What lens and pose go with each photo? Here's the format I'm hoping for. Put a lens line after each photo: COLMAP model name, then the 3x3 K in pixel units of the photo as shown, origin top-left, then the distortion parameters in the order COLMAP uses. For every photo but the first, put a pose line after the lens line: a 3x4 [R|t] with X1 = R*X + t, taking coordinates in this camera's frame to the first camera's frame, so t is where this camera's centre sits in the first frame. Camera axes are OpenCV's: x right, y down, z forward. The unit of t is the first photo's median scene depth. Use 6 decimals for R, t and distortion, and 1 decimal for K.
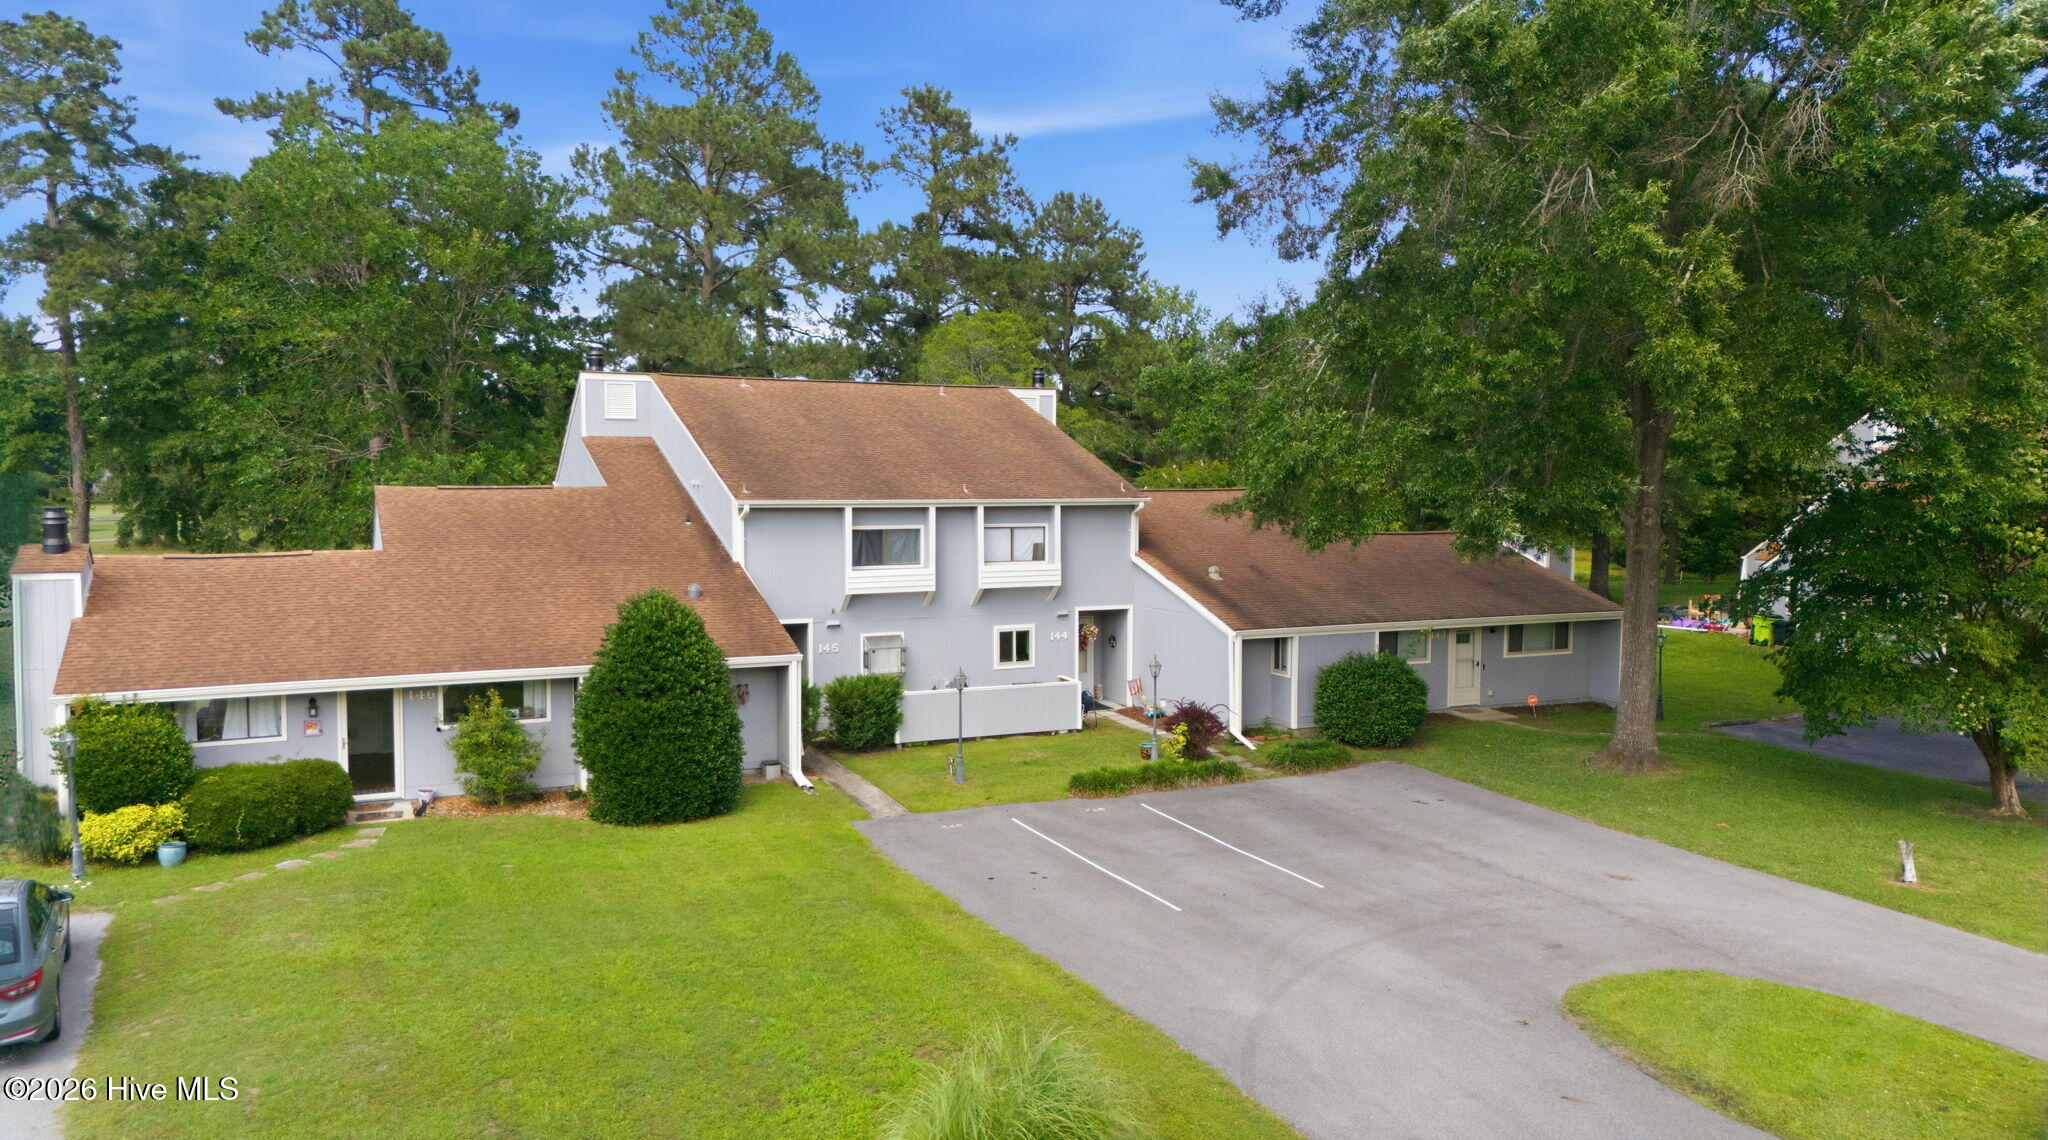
lens RADIAL K [[1489.3, 0, 1039.1], [0, 1489.3, 564.1], [0, 0, 1]] dist [0.083101, -0.094864]
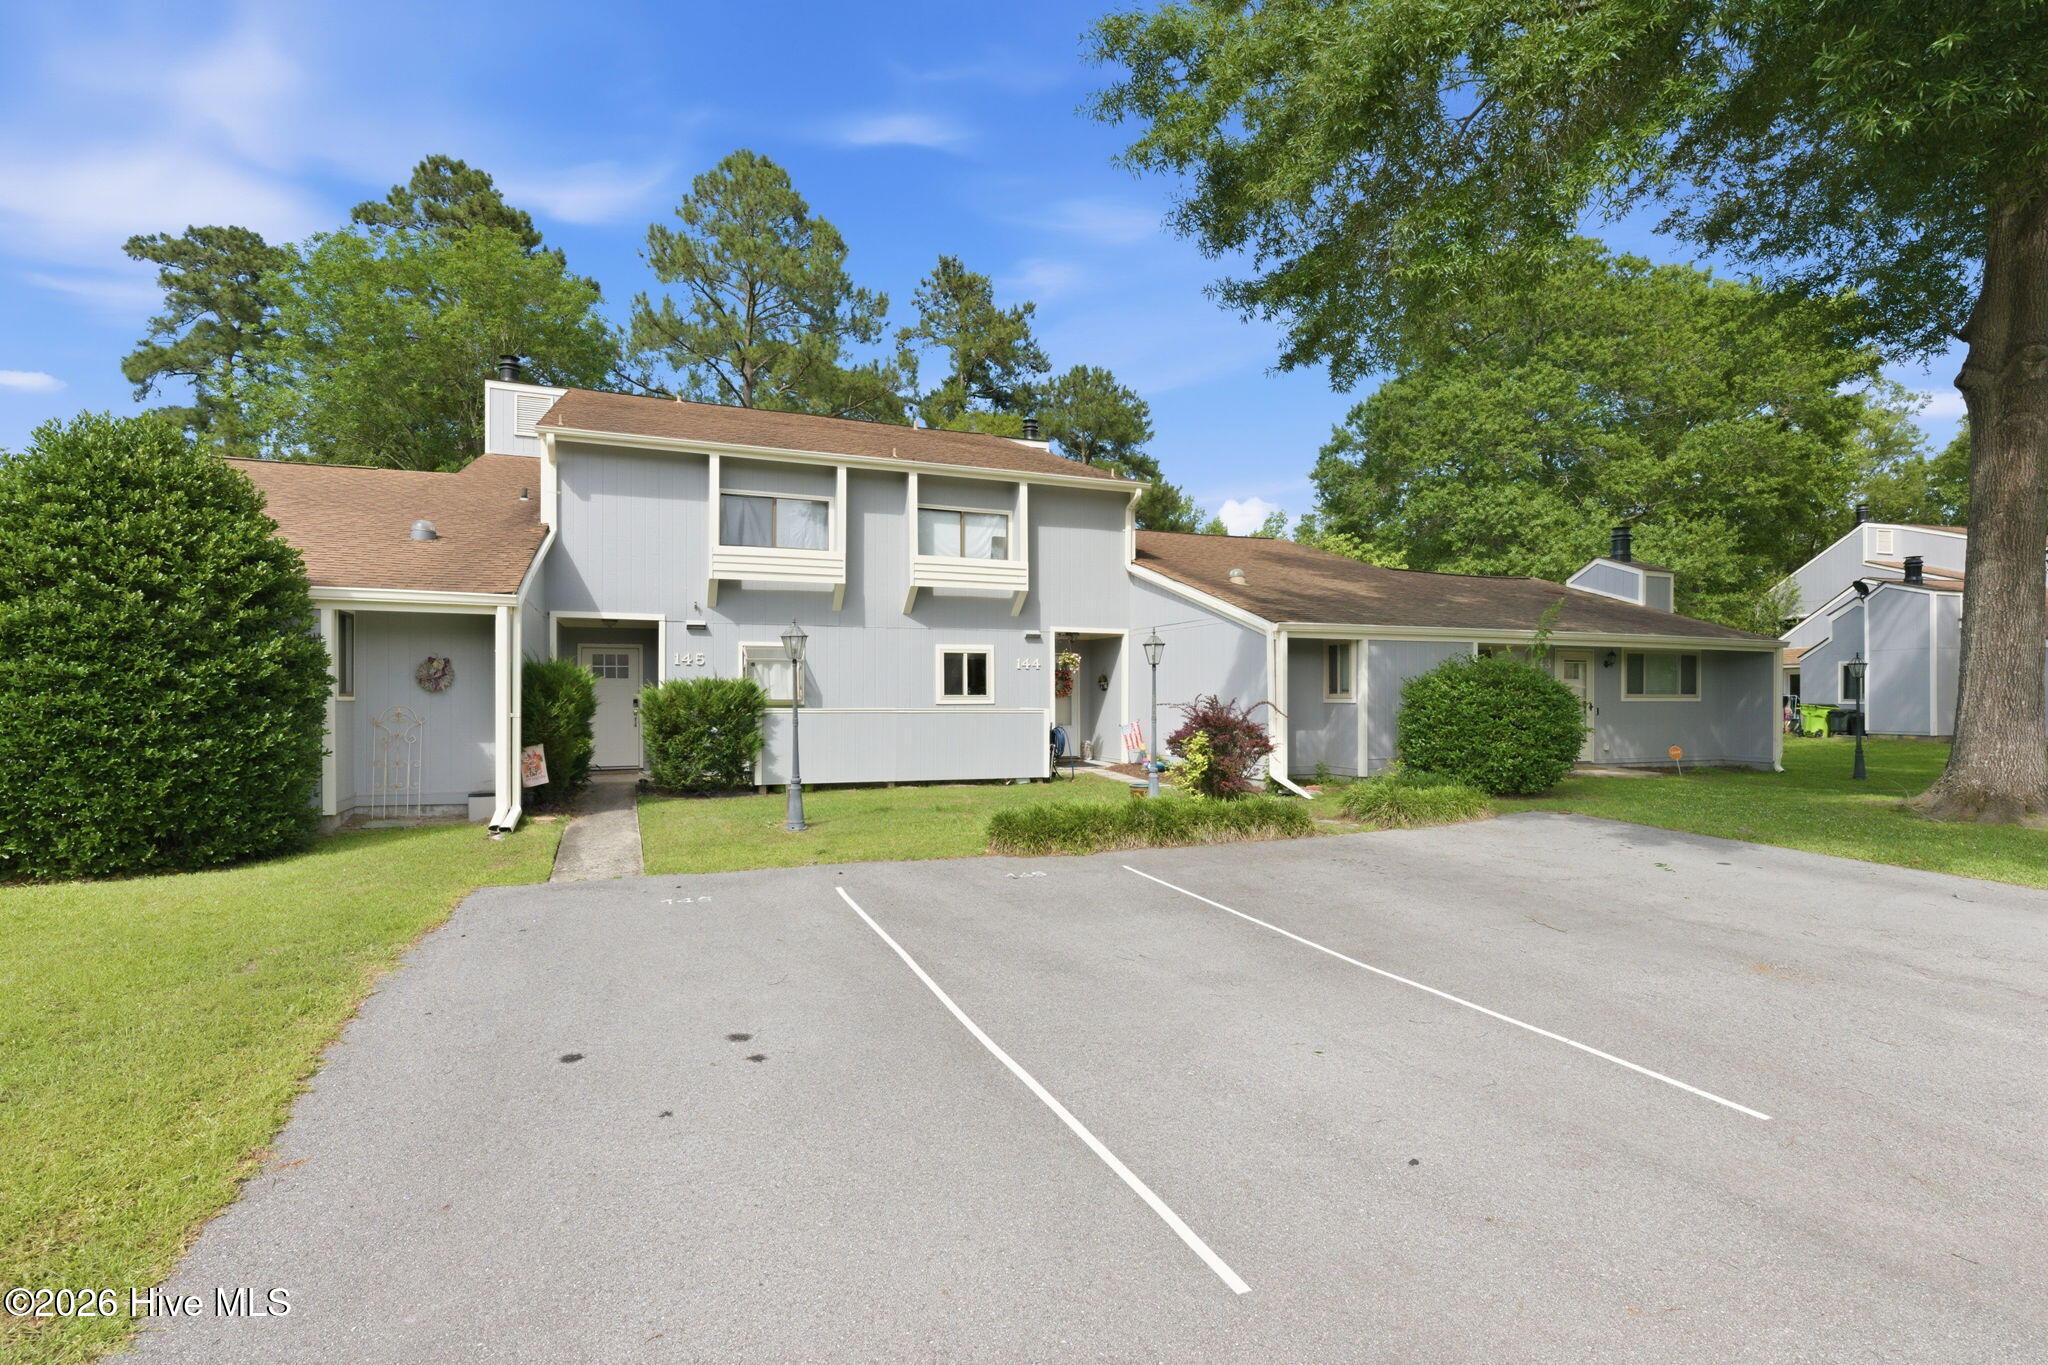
lens RADIAL K [[962.2, 0, 1018.1], [0, 962.2, 695.9], [0, 0, 1]] dist [0.000203, 0.000581]
pose [[0.997272, -0.003557, -0.073725, 0.049611], [-0.001400, 0.997747, -0.067076, 0.108710], [0.073797, 0.066996, 0.995020, 0.582329]]
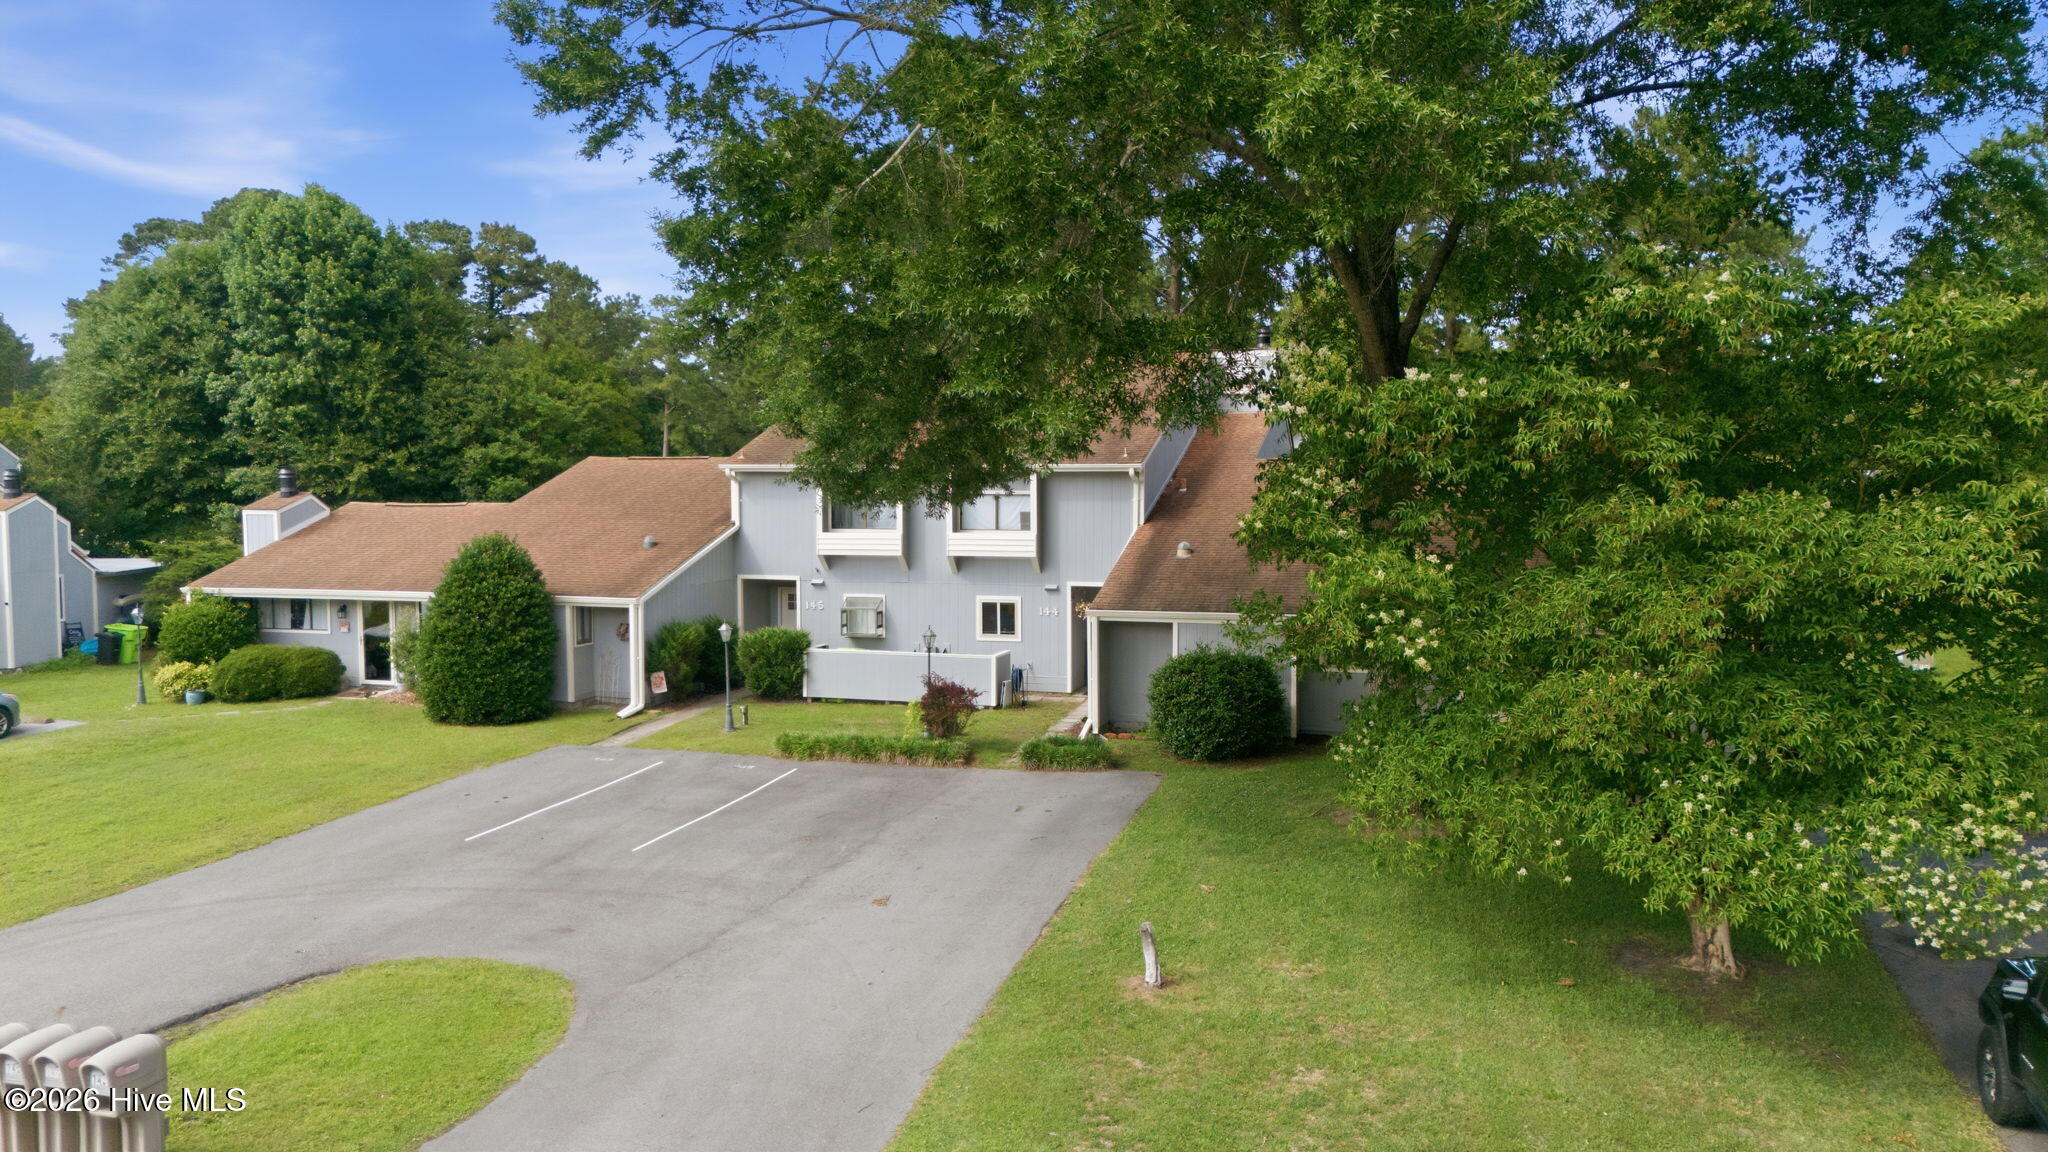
lens RADIAL K [[1504.9, 0, 1024.0], [0, 1504.9, 576.0], [0, 0, 1]] dist [0.088046, -0.095470]
pose [[0.730637, 0.042971, -0.681413, 0.727444], [-0.040481, 0.998988, 0.019593, 0.008933], [0.681565, 0.013269, 0.731637, 0.330156]]
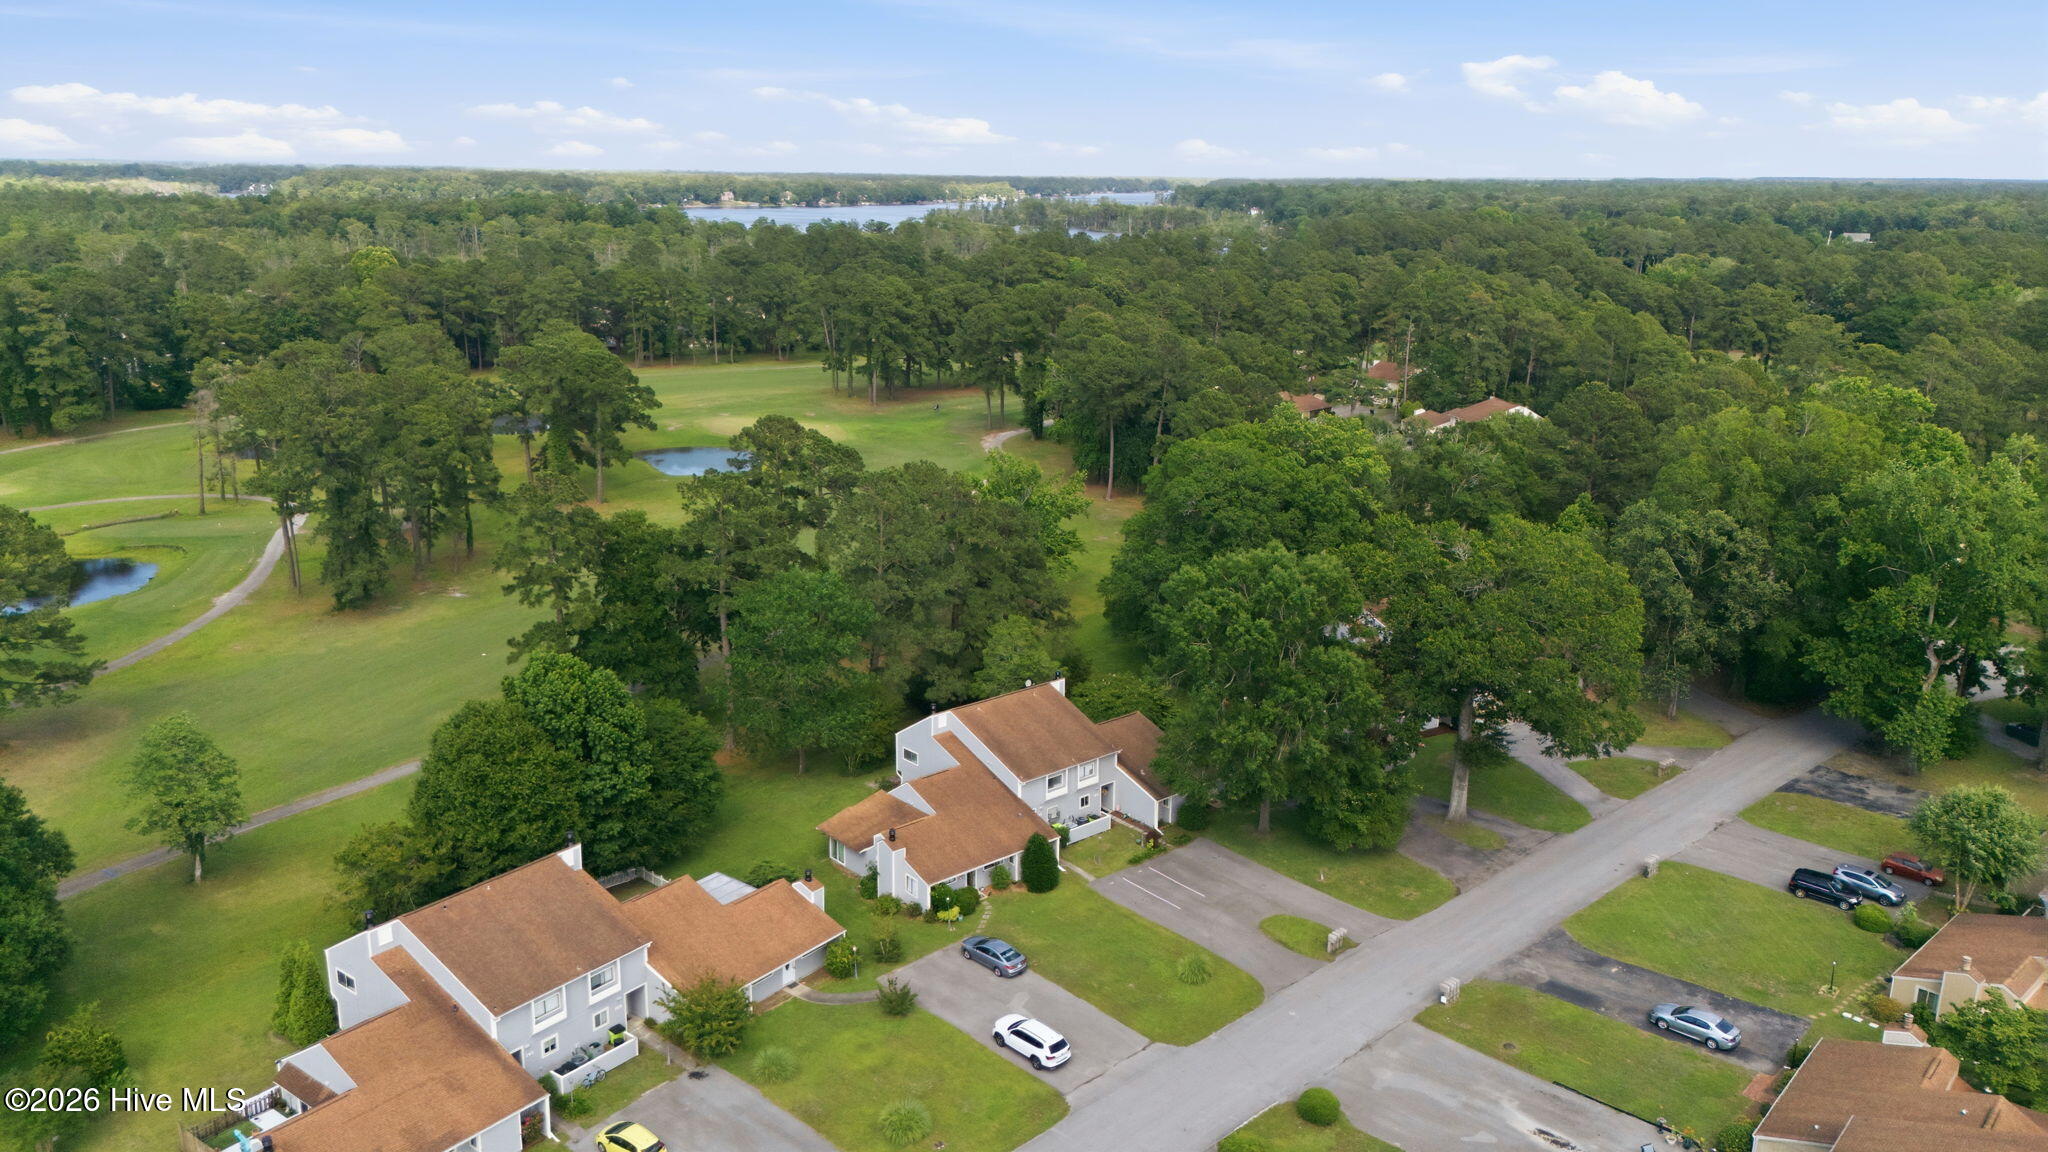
lens RADIAL K [[1504.9, 0, 1024.0], [0, 1504.9, 576.0], [0, 0, 1]] dist [0.088046, -0.095470]
pose [[0.967087, -0.059934, 0.247286, -1.016399], [0.008978, 0.979295, 0.202237, -1.195671], [-0.254287, -0.193361, 0.947602, -2.166794]]
